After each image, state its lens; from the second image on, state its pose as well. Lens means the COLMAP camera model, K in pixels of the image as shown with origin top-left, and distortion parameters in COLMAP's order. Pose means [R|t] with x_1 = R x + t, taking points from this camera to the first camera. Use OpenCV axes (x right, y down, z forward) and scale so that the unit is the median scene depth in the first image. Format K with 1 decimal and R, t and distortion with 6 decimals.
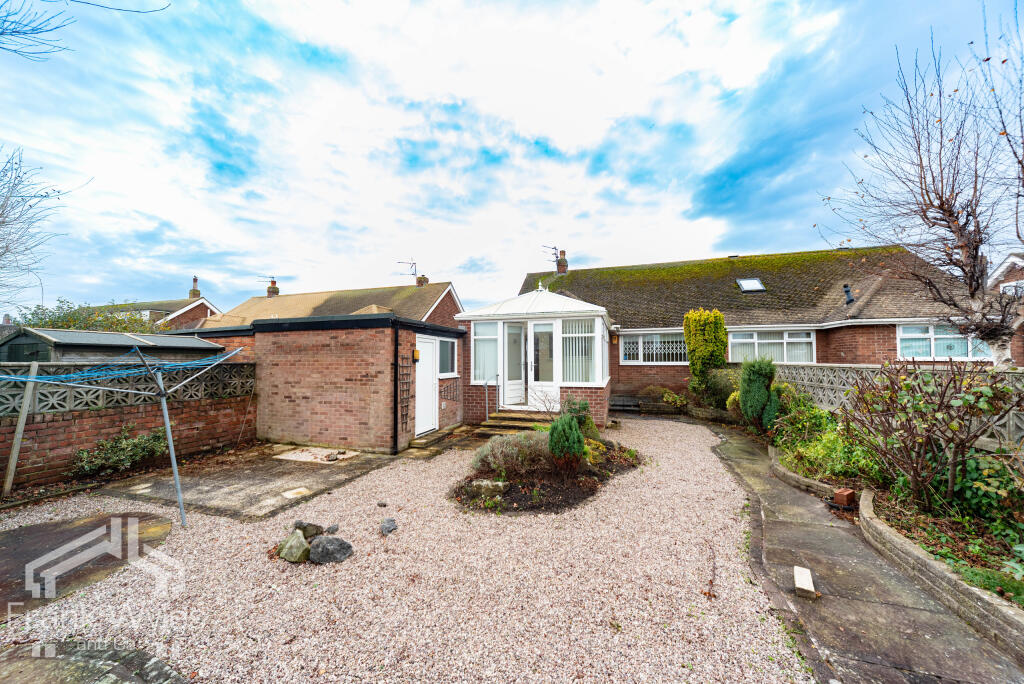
lens RADIAL K [[353.4, 0, 511.6], [0, 353.4, 346.9], [0, 0, 1]] dist [-0.001736, -0.000095]
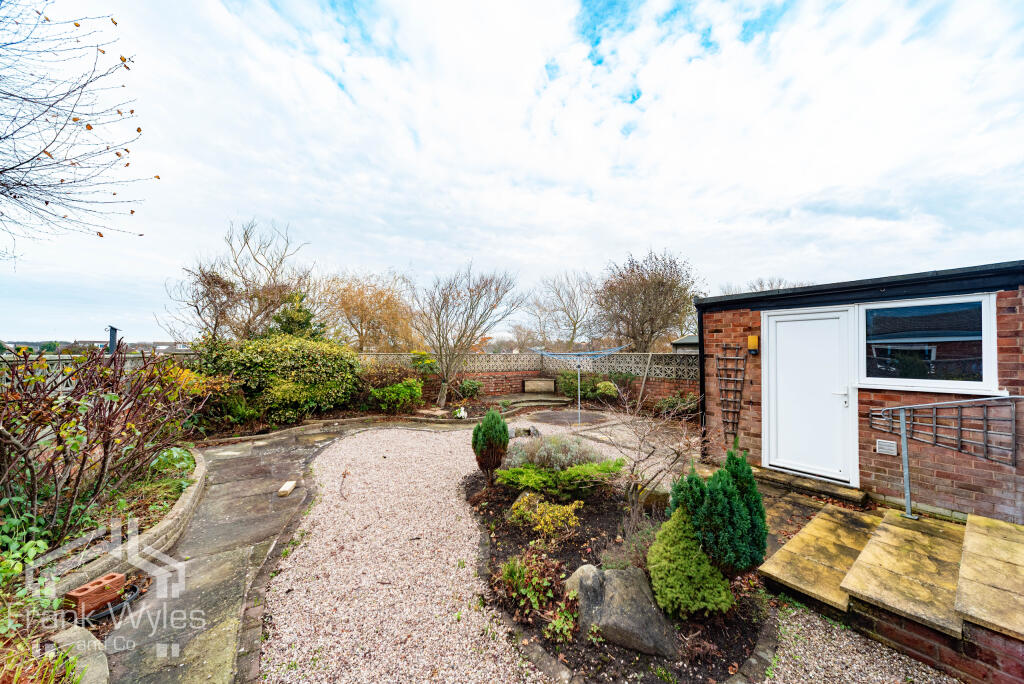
lens RADIAL K [[353.4, 0, 511.6], [0, 353.4, 346.9], [0, 0, 1]] dist [-0.001736, -0.000095]
pose [[-0.607067, -0.014549, -0.794518, 0.581313], [0.028437, 0.998794, -0.040018, 0.046849], [0.794142, -0.046887, -0.605921, 1.091996]]
